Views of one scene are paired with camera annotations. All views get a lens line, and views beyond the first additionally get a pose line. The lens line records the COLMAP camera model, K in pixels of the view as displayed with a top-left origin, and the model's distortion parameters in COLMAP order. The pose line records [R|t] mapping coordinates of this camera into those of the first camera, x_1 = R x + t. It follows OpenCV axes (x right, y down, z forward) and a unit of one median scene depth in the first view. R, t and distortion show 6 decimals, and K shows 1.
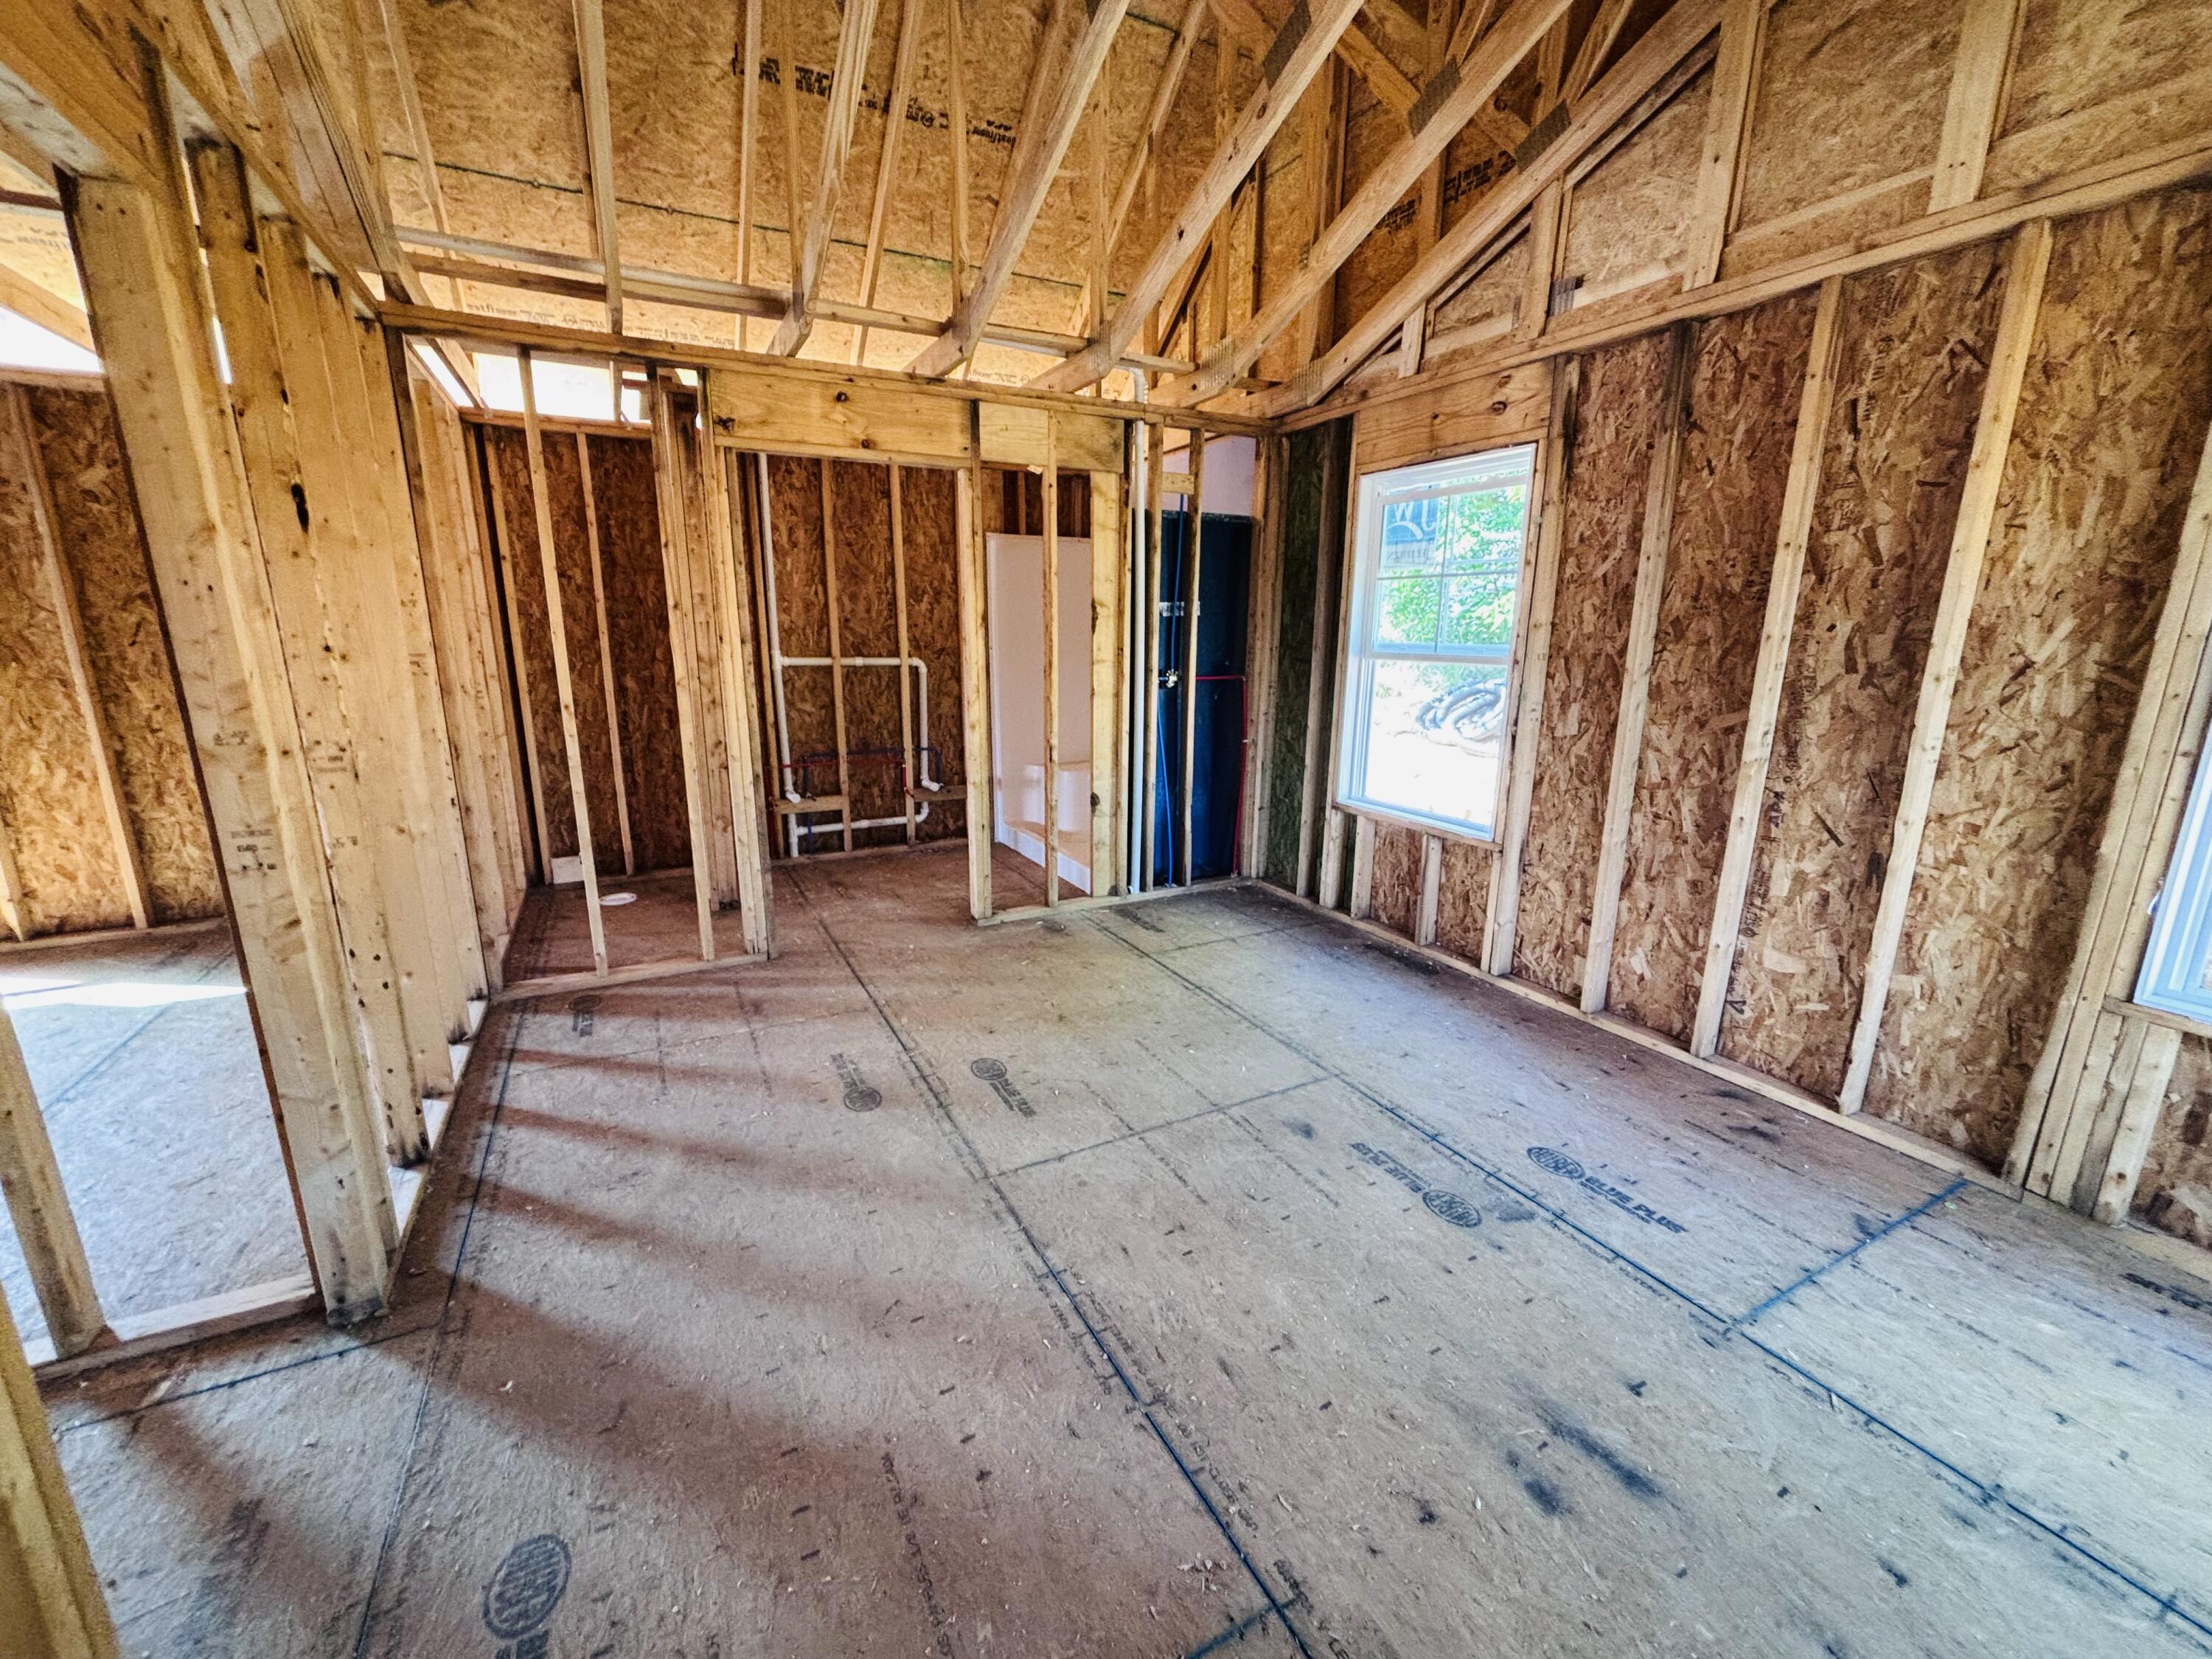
lens RADIAL K [[883.7, 0, 1093.5], [0, 883.7, 814.6], [0, 0, 1]] dist [-0.000526, -0.000646]
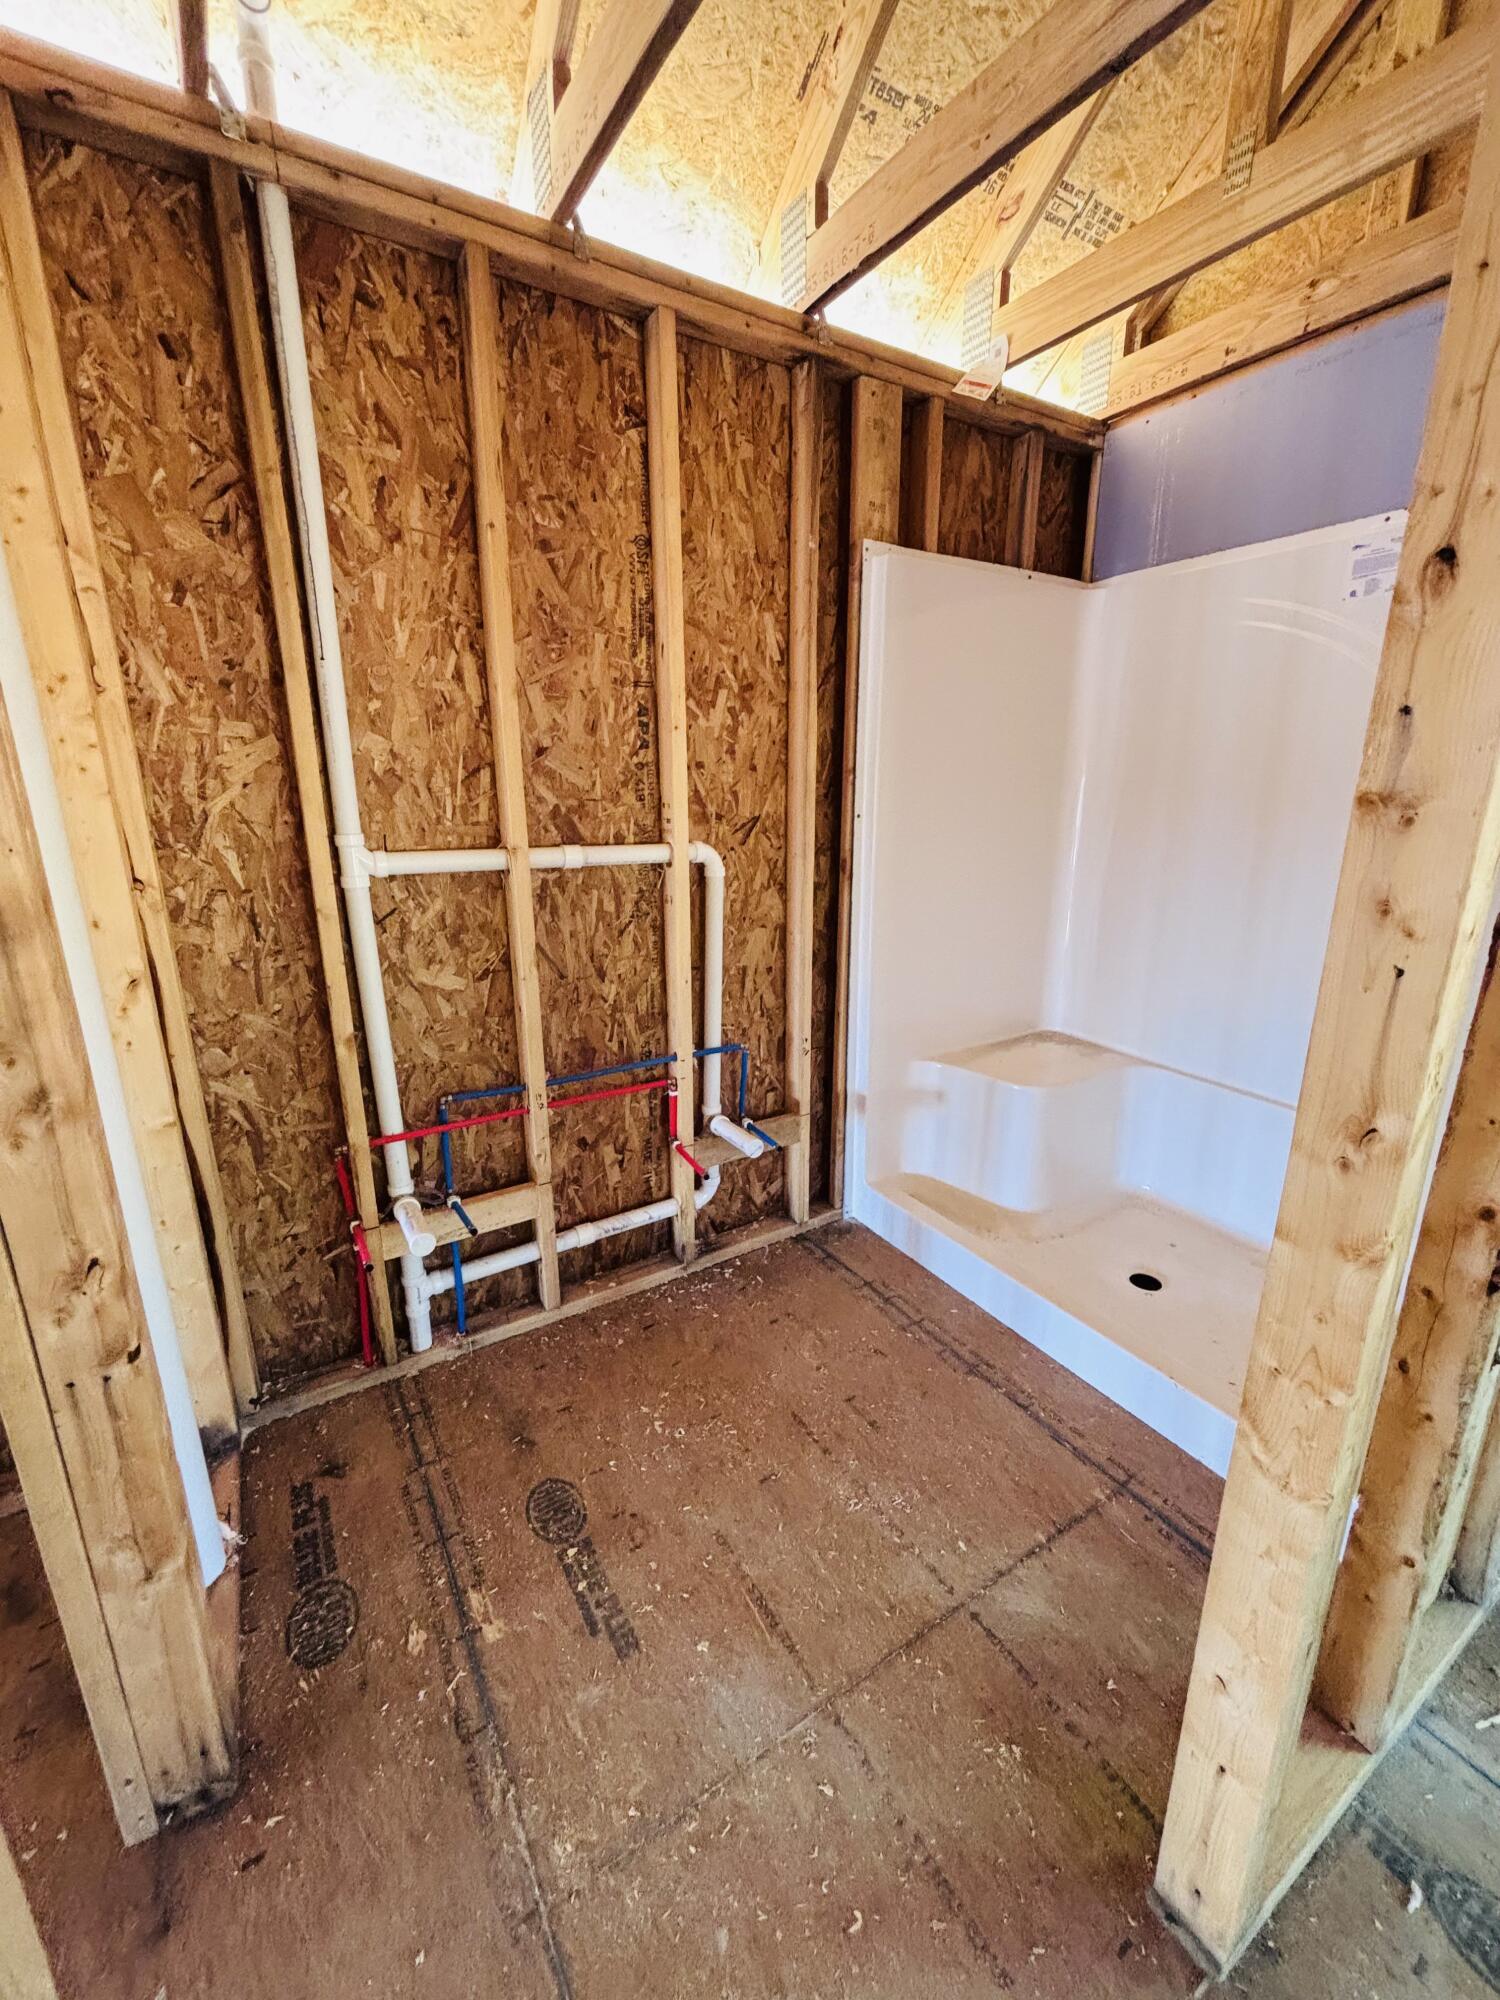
lens RADIAL K [[799.0, 0, 736.6], [0, 799.0, 981.9], [0, 0, 1]] dist [-0.000526, -0.000646]
pose [[0.998632, -0.017557, 0.049243, -0.333449], [0.015567, 0.999058, 0.040503, -0.207170], [-0.049908, -0.039681, 0.997965, 1.009912]]
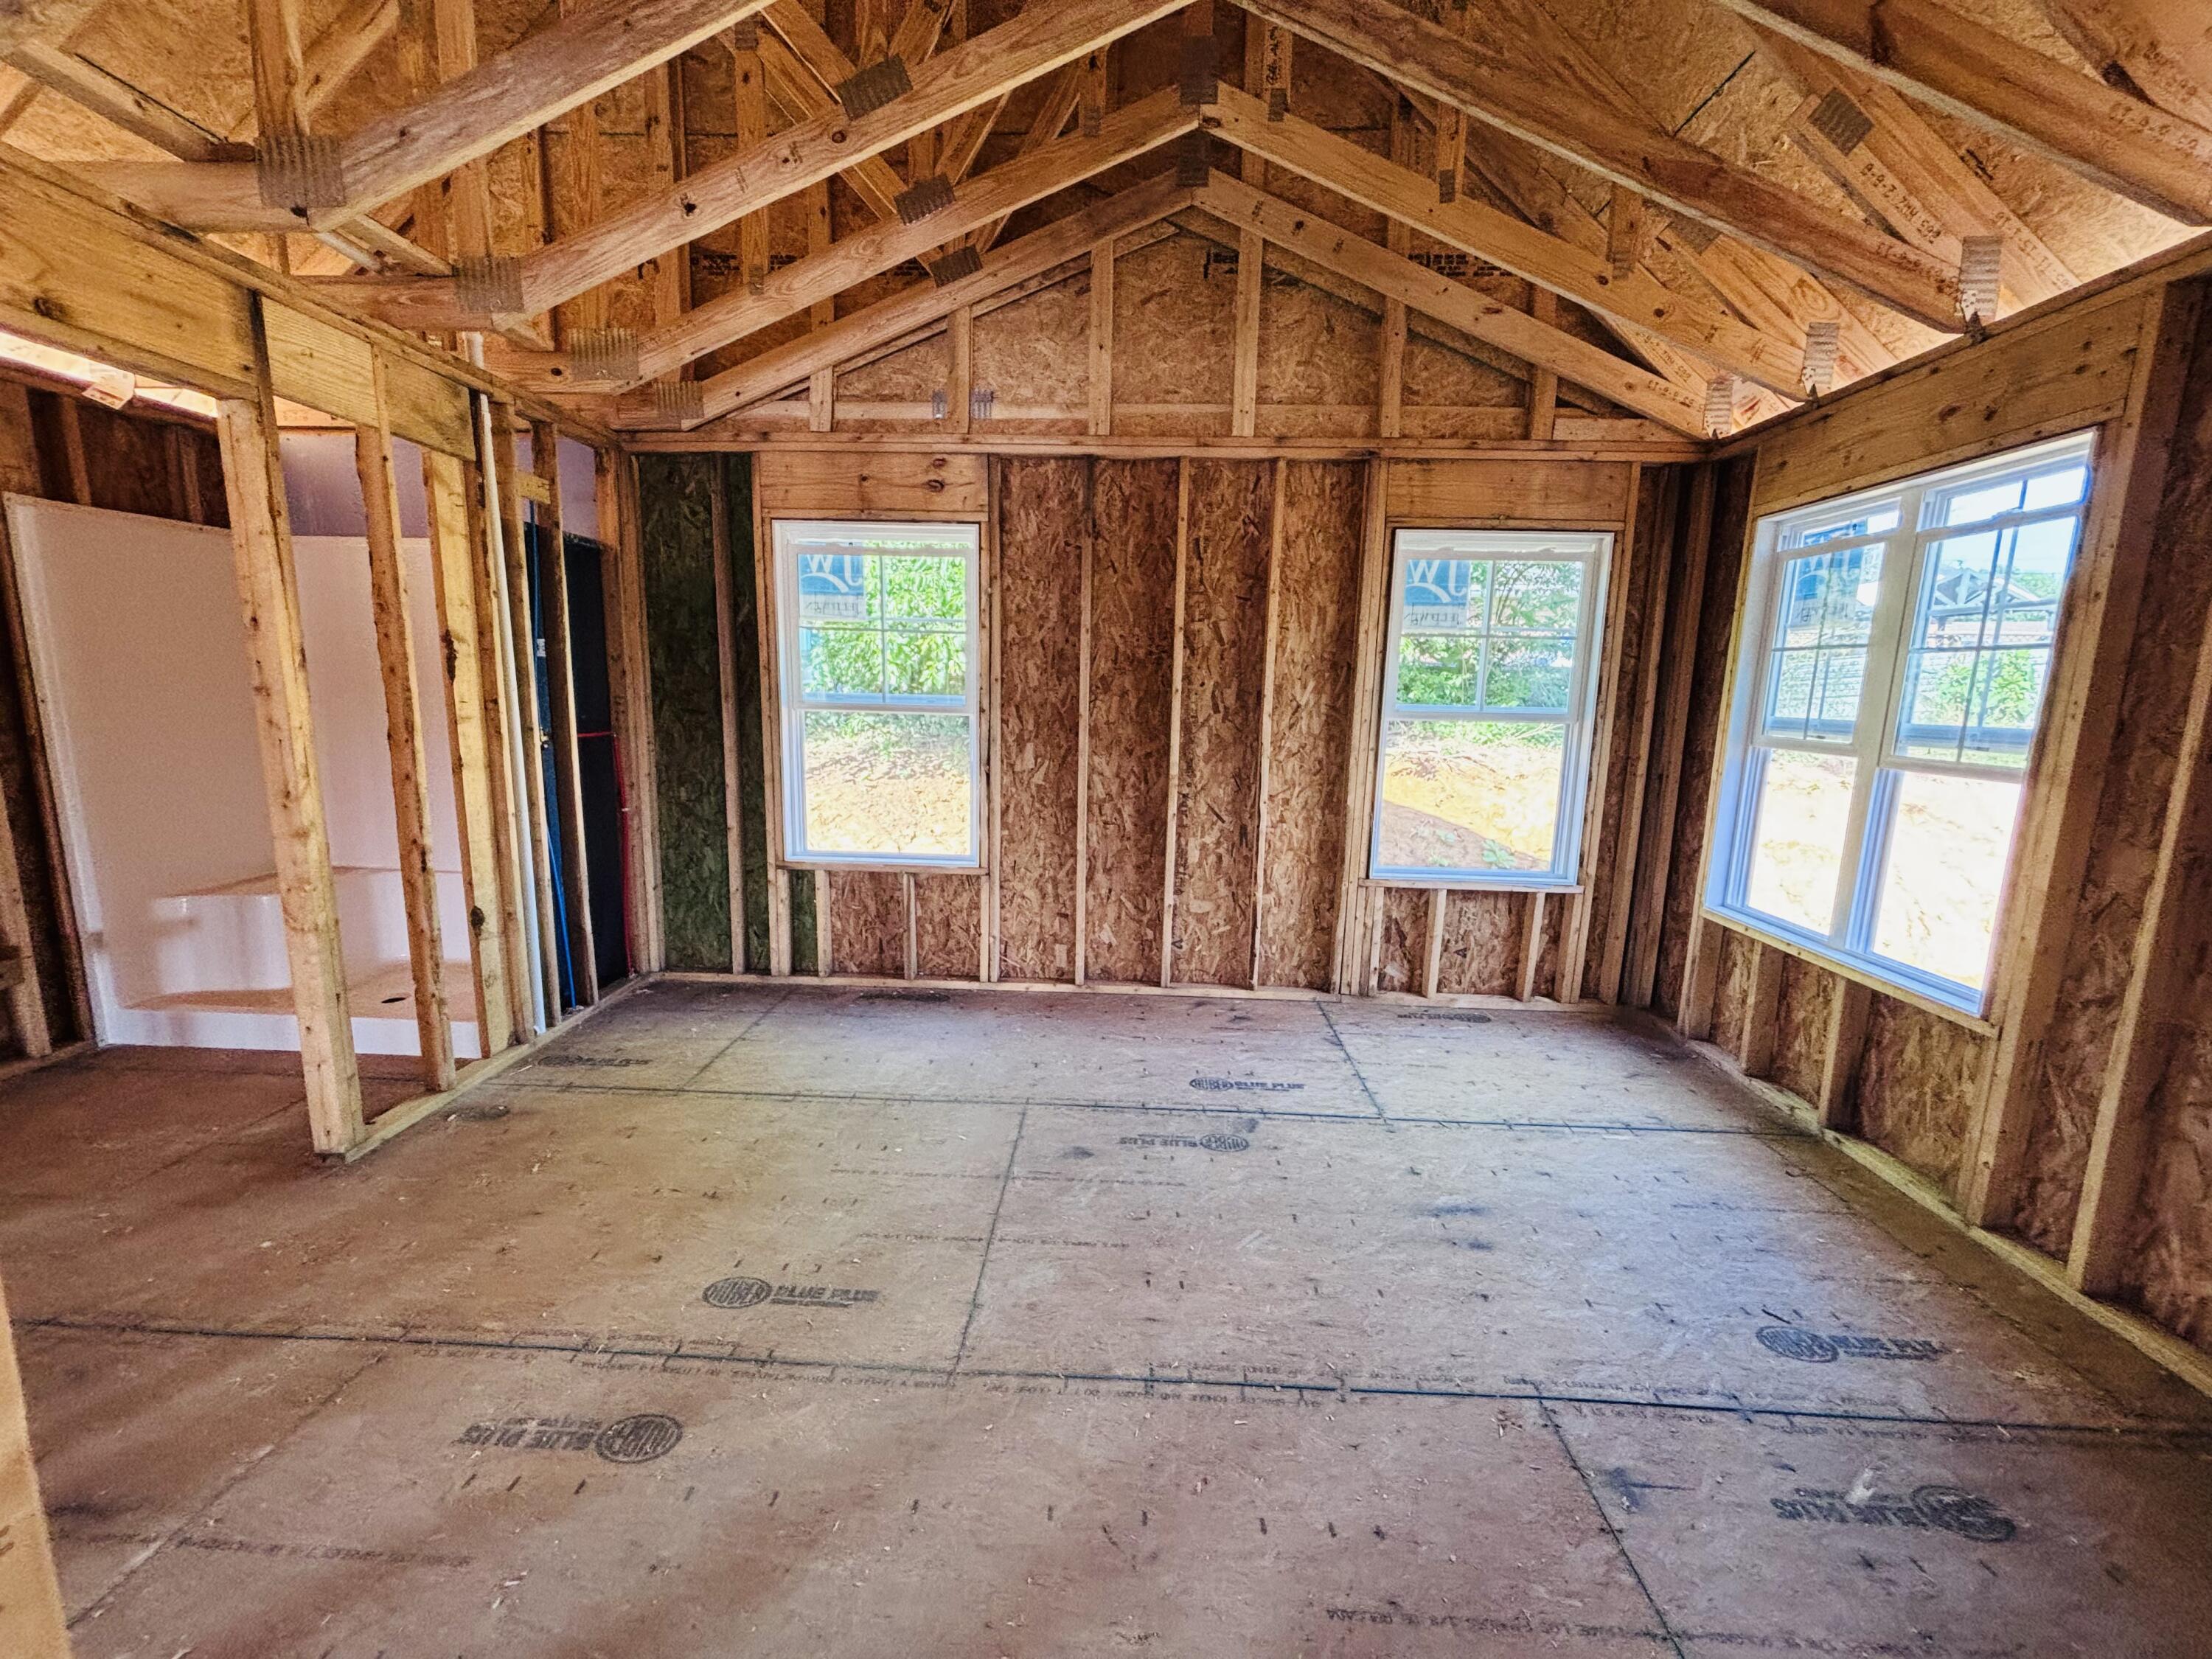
lens RADIAL K [[883.7, 0, 1094.9], [0, 883.7, 821.1], [0, 0, 1]] dist [-0.000526, -0.000646]
pose [[0.508209, -0.128787, 0.851550, -0.437677], [0.163433, 0.985211, 0.051464, -0.062850], [-0.845585, 0.113017, 0.521741, 0.279575]]
